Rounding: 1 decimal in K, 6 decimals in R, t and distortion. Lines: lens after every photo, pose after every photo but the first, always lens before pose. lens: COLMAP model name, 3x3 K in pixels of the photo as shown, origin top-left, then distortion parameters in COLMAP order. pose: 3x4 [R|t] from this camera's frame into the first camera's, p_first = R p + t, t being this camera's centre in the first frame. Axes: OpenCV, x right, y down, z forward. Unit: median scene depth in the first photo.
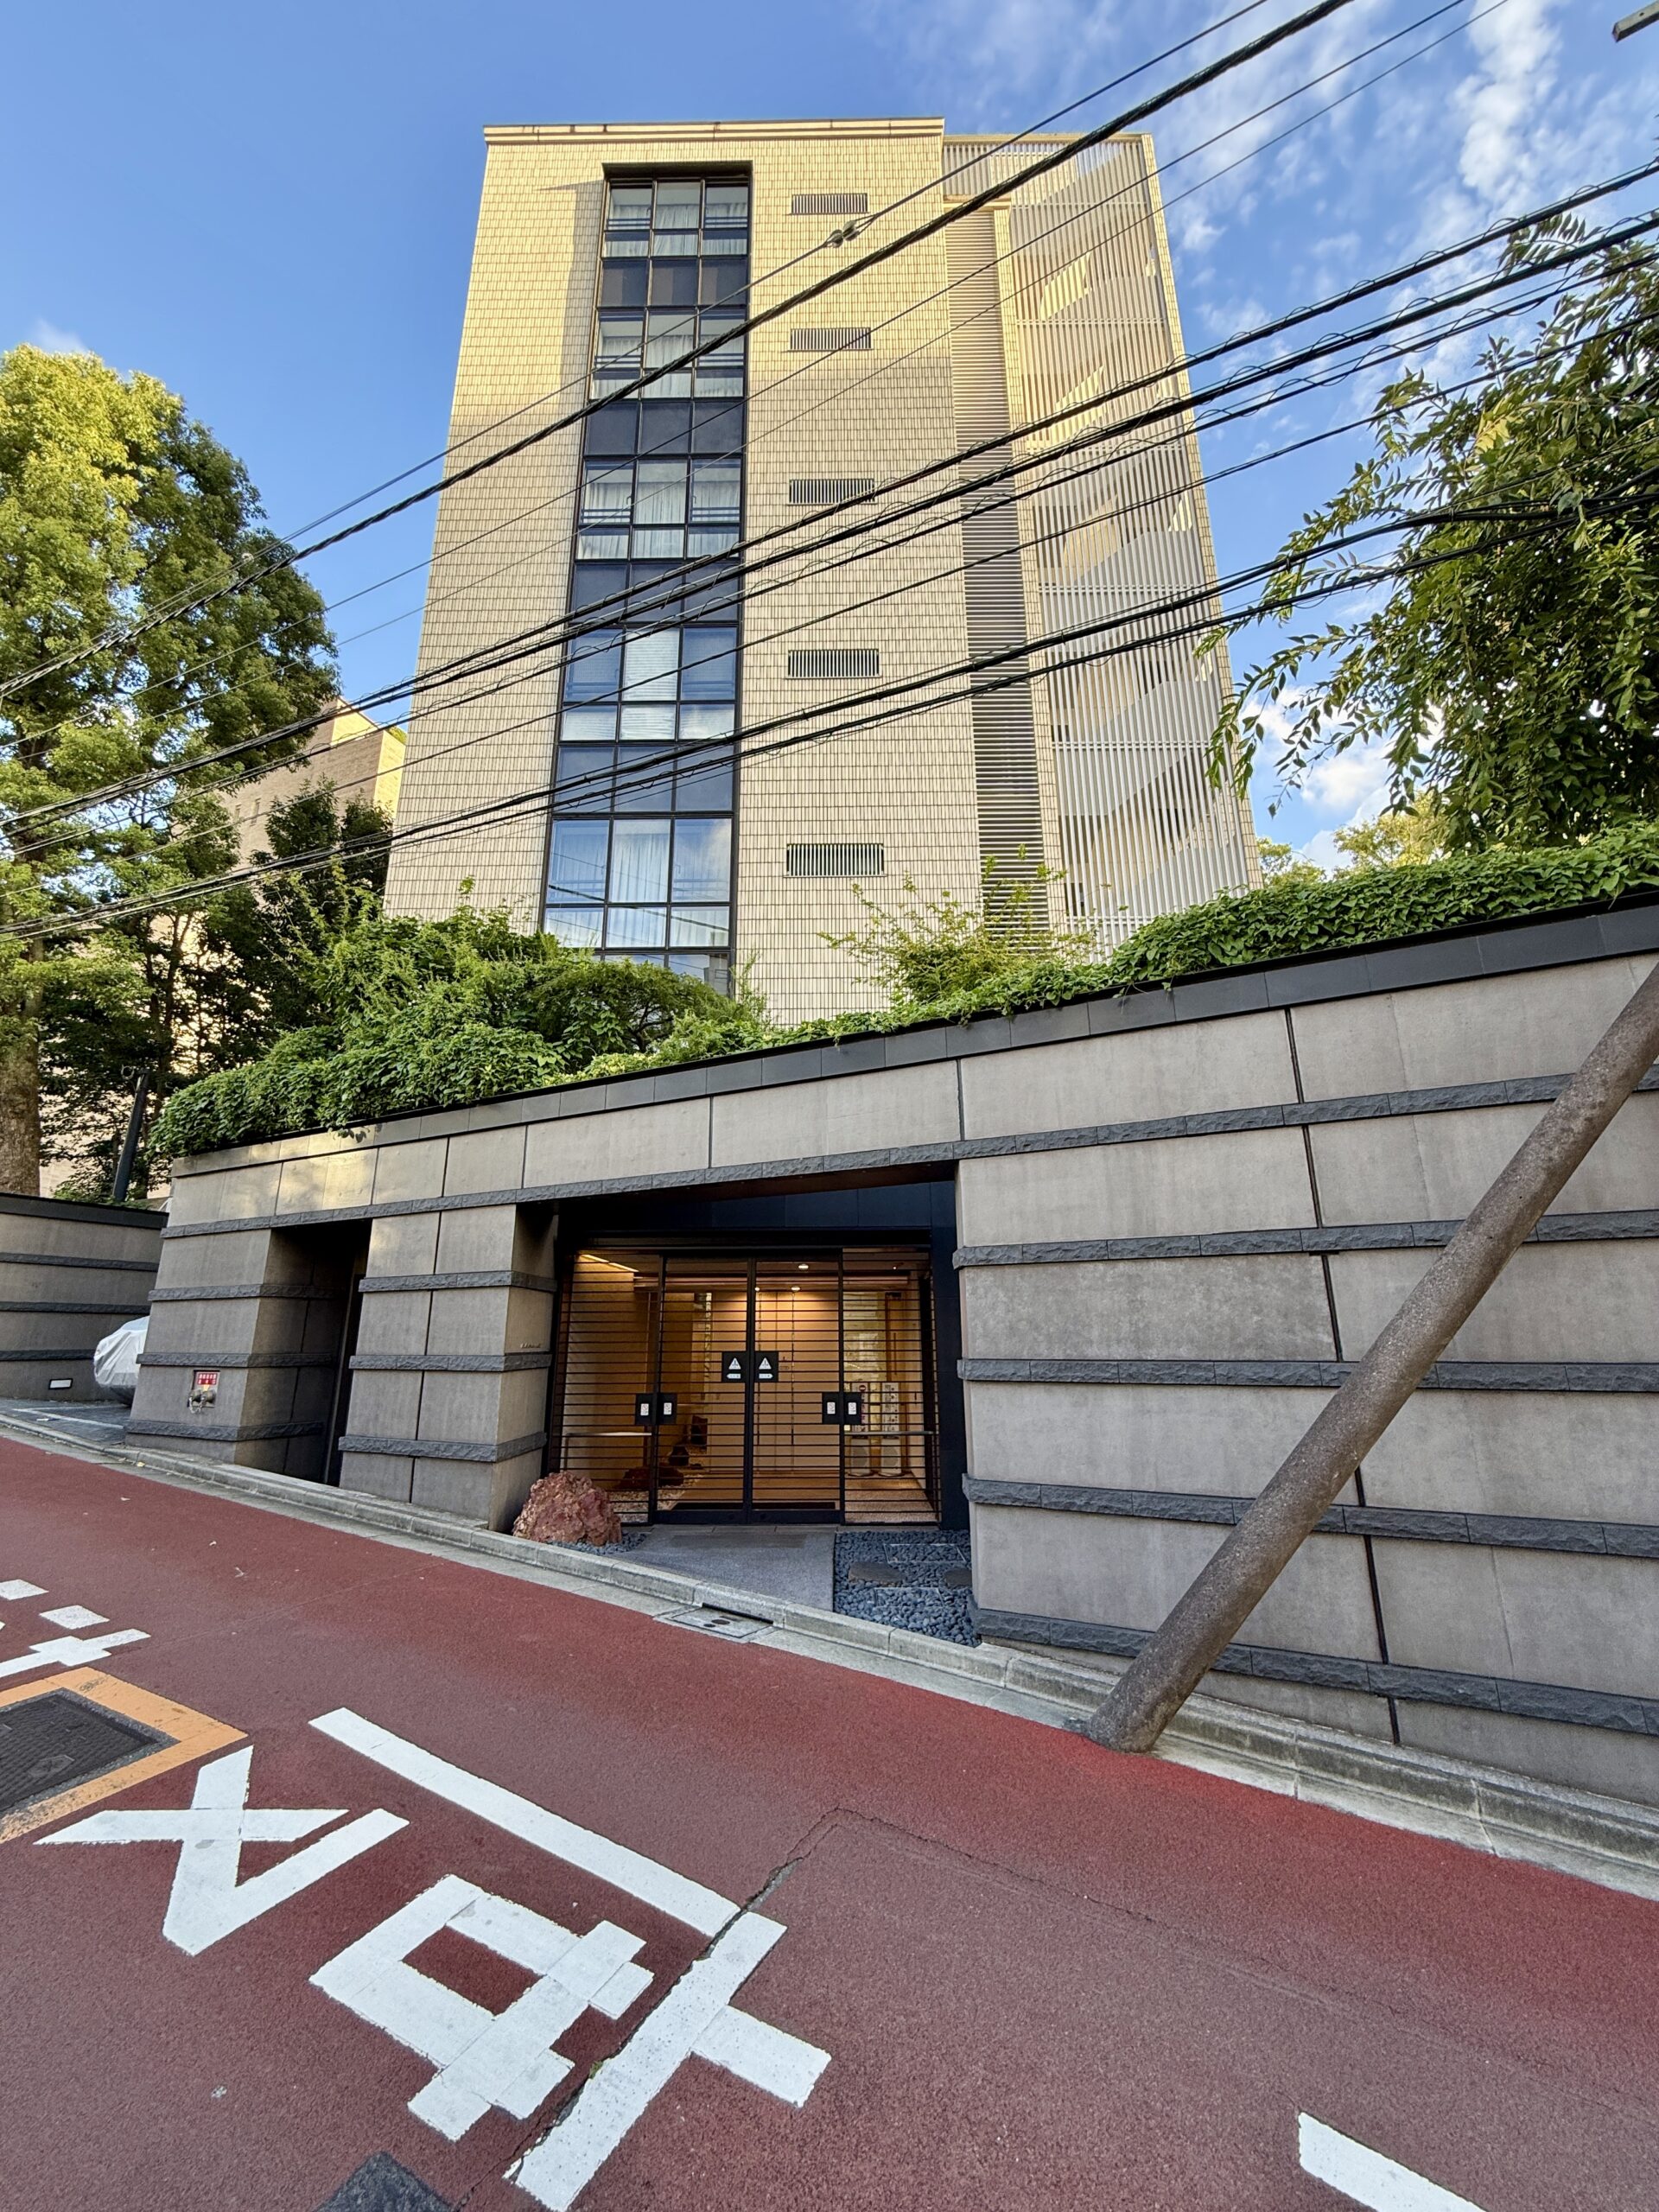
lens RADIAL K [[937.7, 0, 829.5], [0, 937.7, 1106.0], [0, 0, 1]] dist [-0.002258, -0.000150]
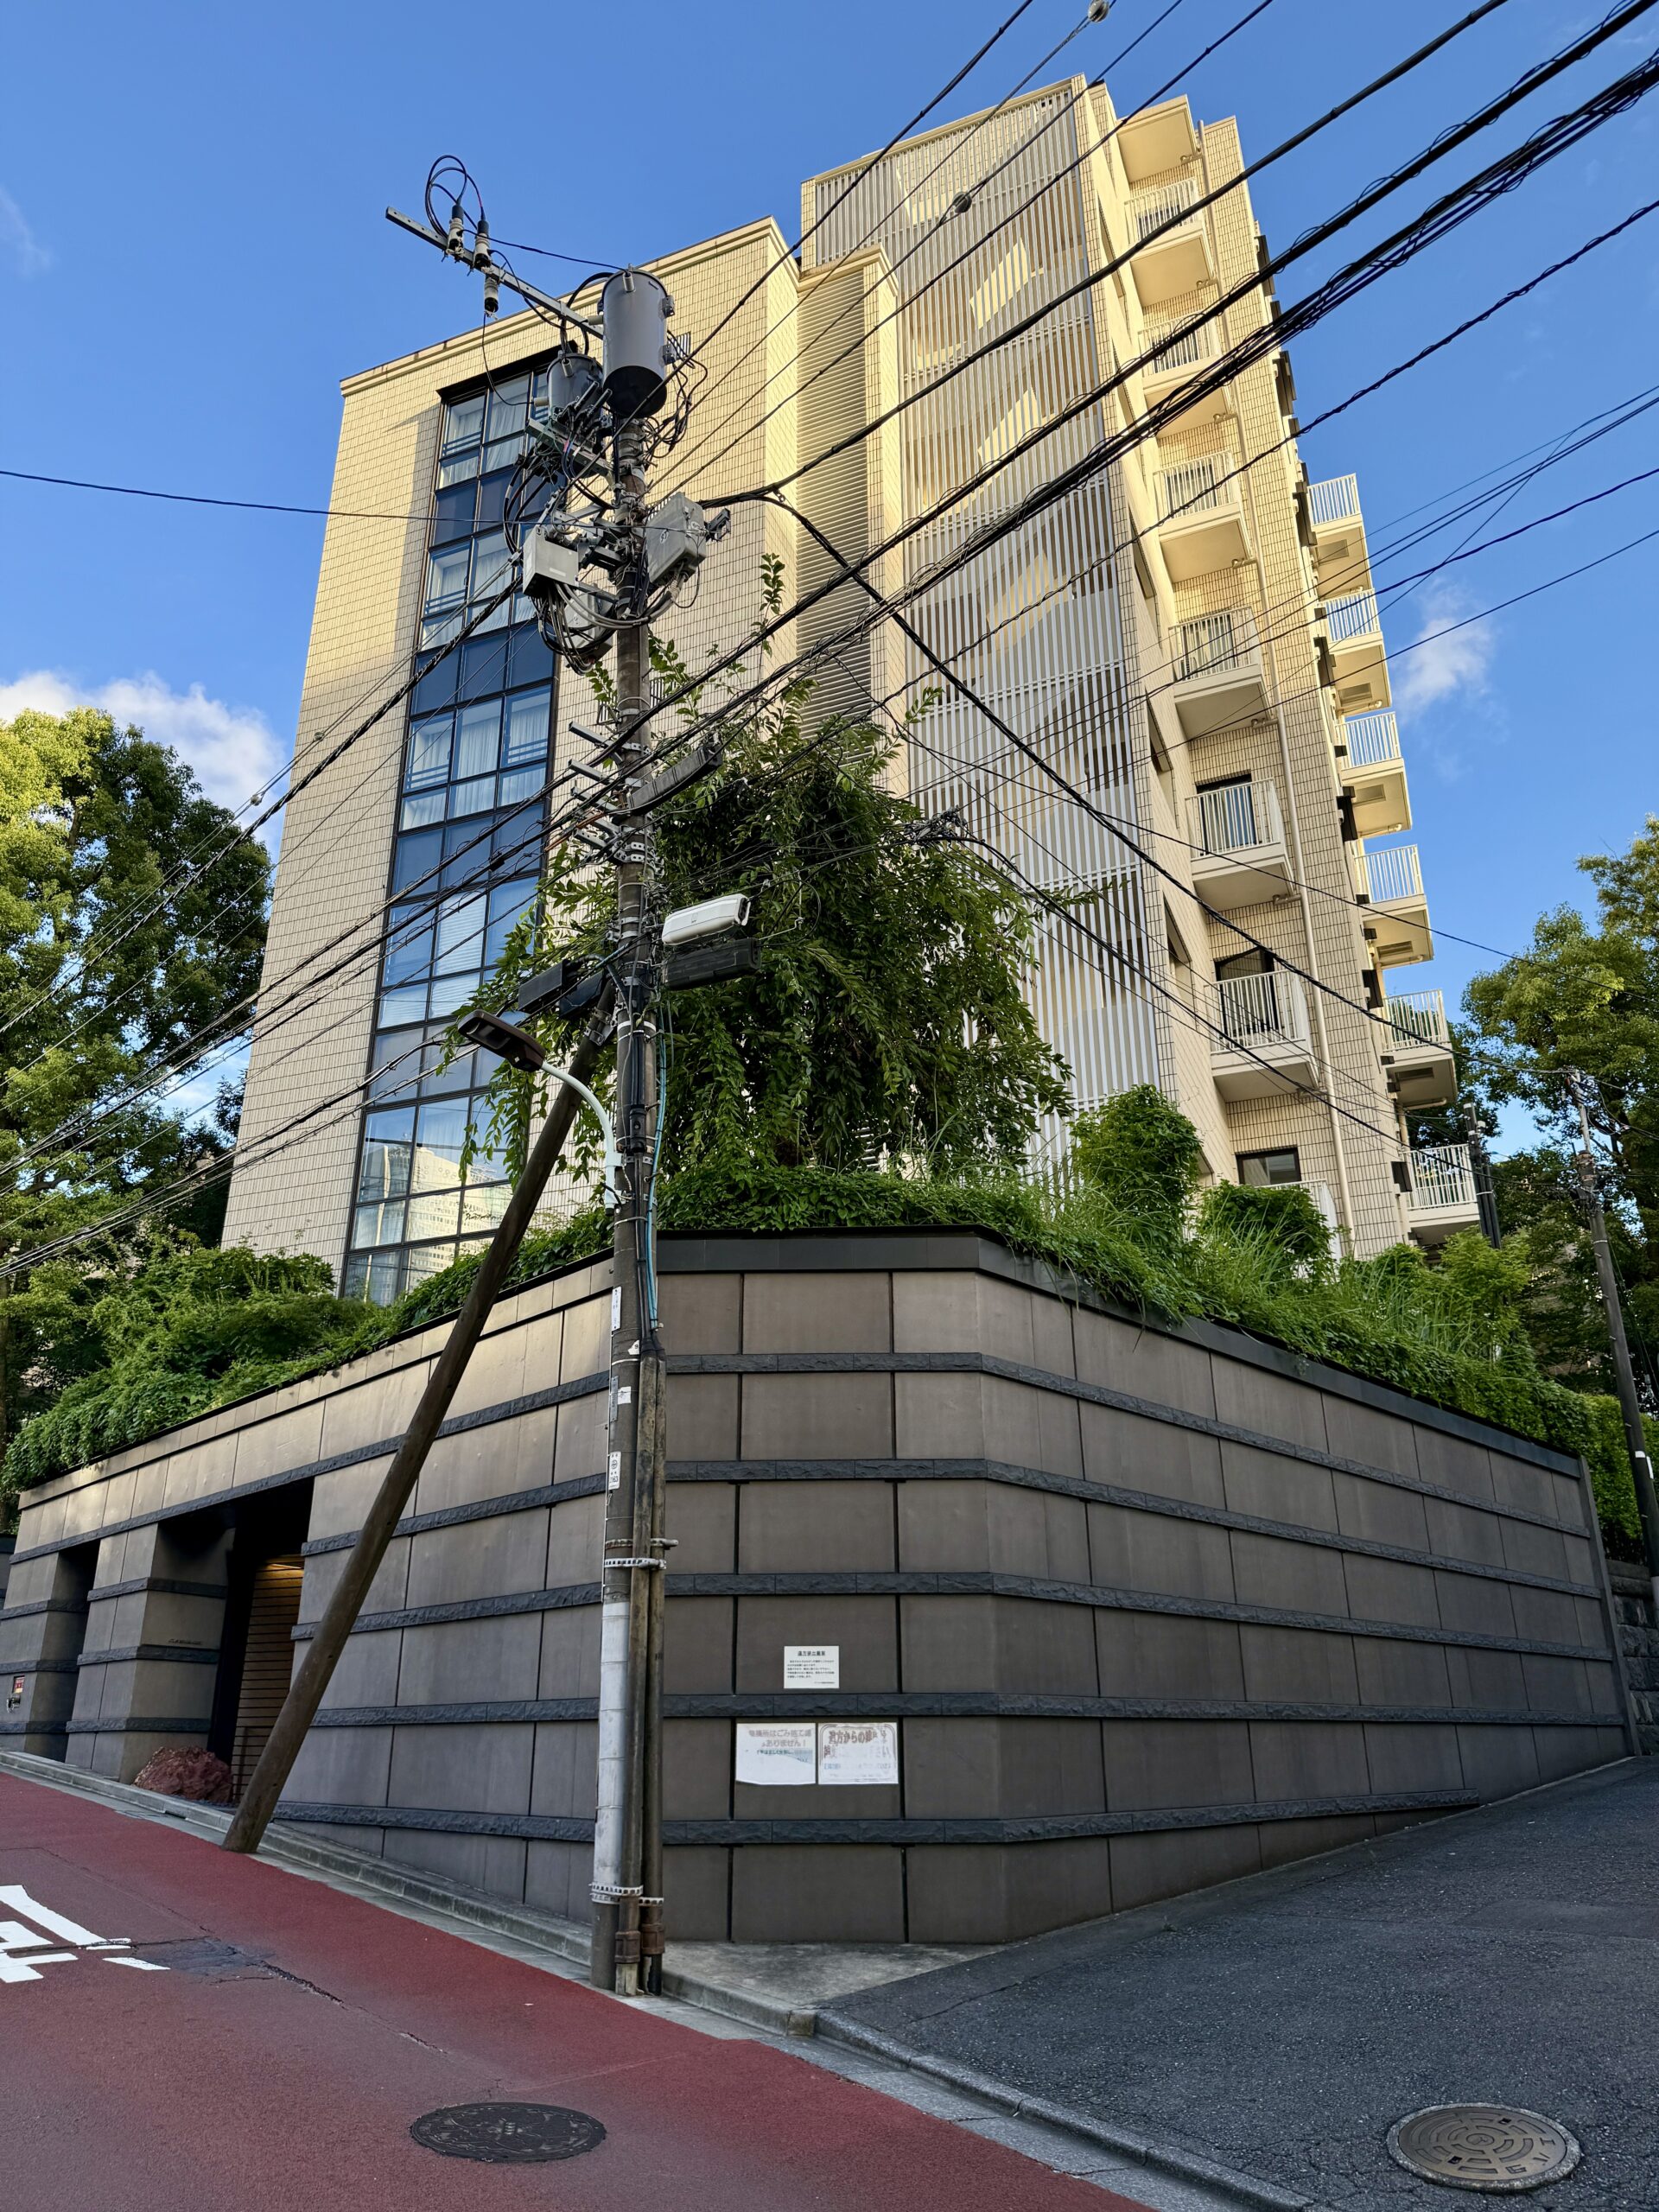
lens RADIAL K [[1610.5, 0, 829.5], [0, 1610.5, 1106.0], [0, 0, 1]] dist [0.025464, -0.002278]
pose [[0.931327, -0.141389, -0.335618, 1.072575], [0.103087, 0.986218, -0.129411, -0.059111], [0.349290, 0.085927, 0.933067, -0.621990]]
